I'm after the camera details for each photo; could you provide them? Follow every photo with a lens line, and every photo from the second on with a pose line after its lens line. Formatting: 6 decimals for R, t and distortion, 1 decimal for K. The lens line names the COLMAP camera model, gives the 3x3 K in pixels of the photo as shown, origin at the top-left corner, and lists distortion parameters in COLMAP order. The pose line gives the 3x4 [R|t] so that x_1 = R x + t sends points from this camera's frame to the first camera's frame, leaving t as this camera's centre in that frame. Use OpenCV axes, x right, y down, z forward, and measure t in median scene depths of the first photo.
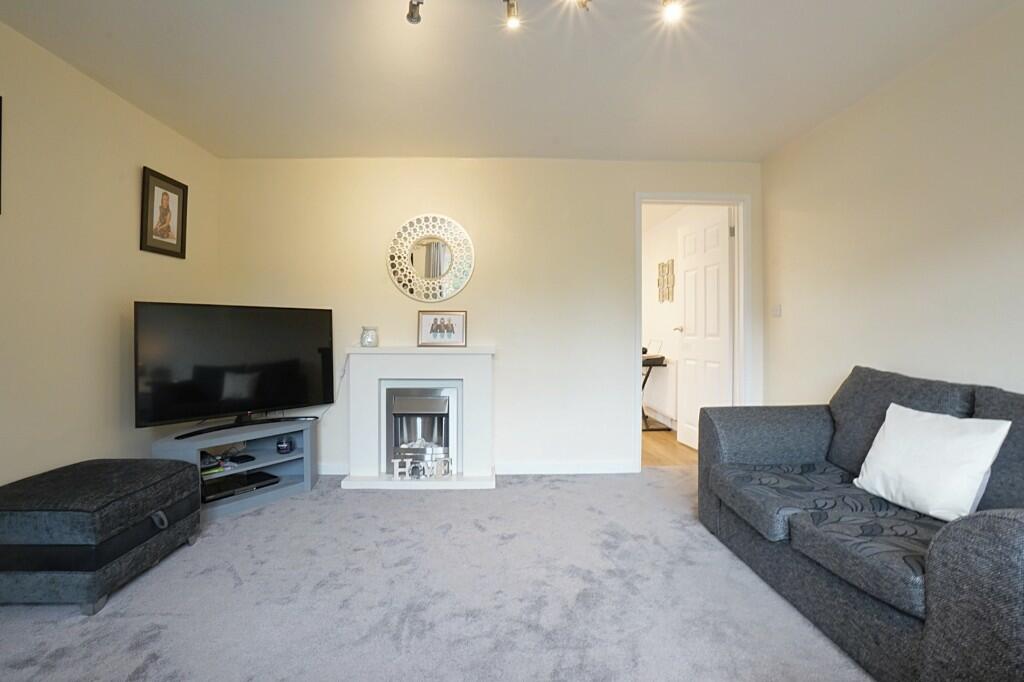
lens RADIAL K [[442.8, 0, 510.2], [0, 442.8, 330.5], [0, 0, 1]] dist [-0.039769, 0.000076]
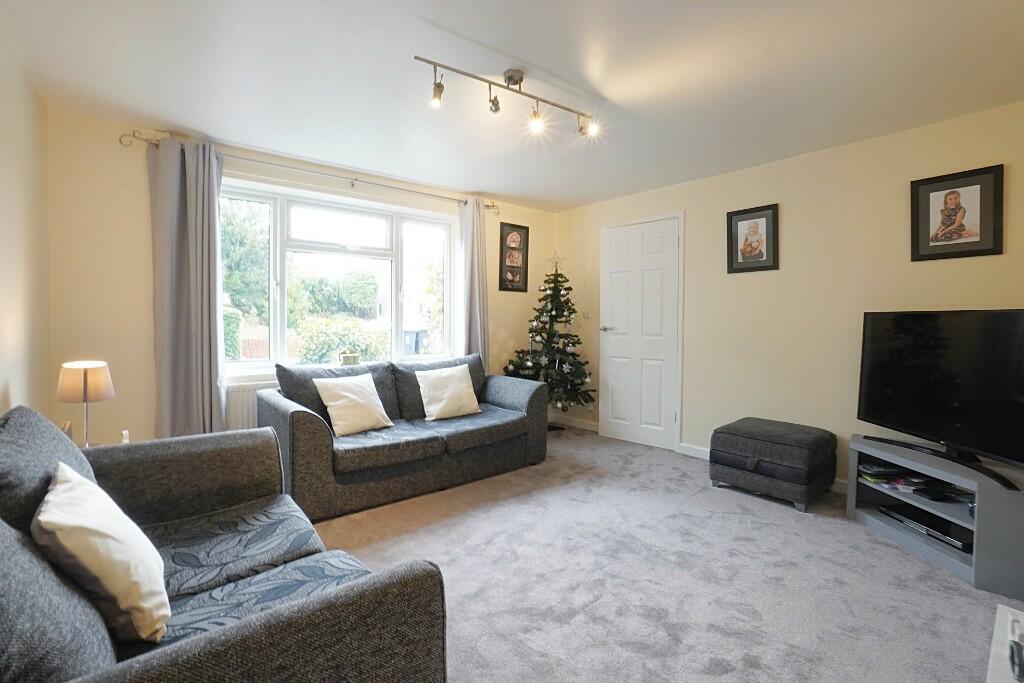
lens RADIAL K [[442.8, 0, 510.2], [0, 442.8, 331.0], [0, 0, 1]] dist [-0.039769, 0.000076]
pose [[-0.795550, 0.011518, -0.605779, 0.537612], [-0.003601, 0.999712, 0.023737, -0.036479], [0.605878, 0.021065, -0.795279, 1.183905]]
